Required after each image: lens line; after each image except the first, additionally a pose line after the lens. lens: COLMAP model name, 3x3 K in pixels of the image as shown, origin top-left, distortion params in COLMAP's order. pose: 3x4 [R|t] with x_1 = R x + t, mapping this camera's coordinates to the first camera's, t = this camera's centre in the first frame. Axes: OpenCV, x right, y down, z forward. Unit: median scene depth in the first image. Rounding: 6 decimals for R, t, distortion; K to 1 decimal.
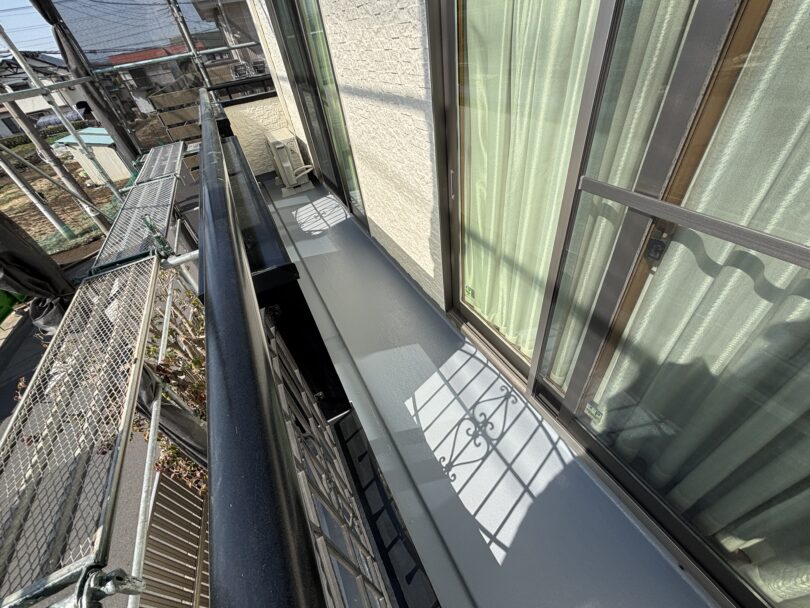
lens RADIAL K [[329.8, 0, 405.0], [0, 329.8, 304.0], [0, 0, 1]] dist [0.003232, 0.000767]
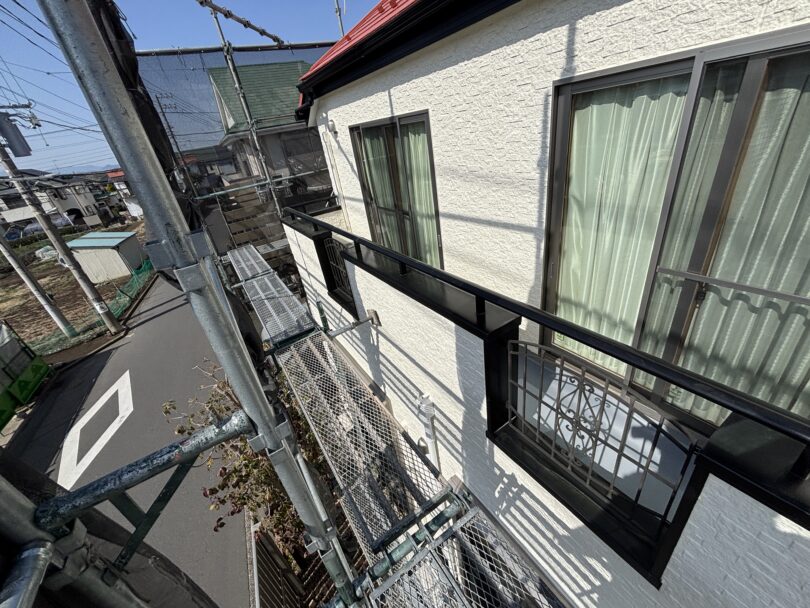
lens RADIAL K [[329.8, 0, 405.0], [0, 329.8, 304.0], [0, 0, 1]] dist [0.003232, 0.000767]
pose [[0.994721, -0.067863, 0.076968, -0.107841], [0.083404, 0.971661, -0.221178, 0.016803], [-0.059777, 0.226430, 0.972191, -0.079793]]
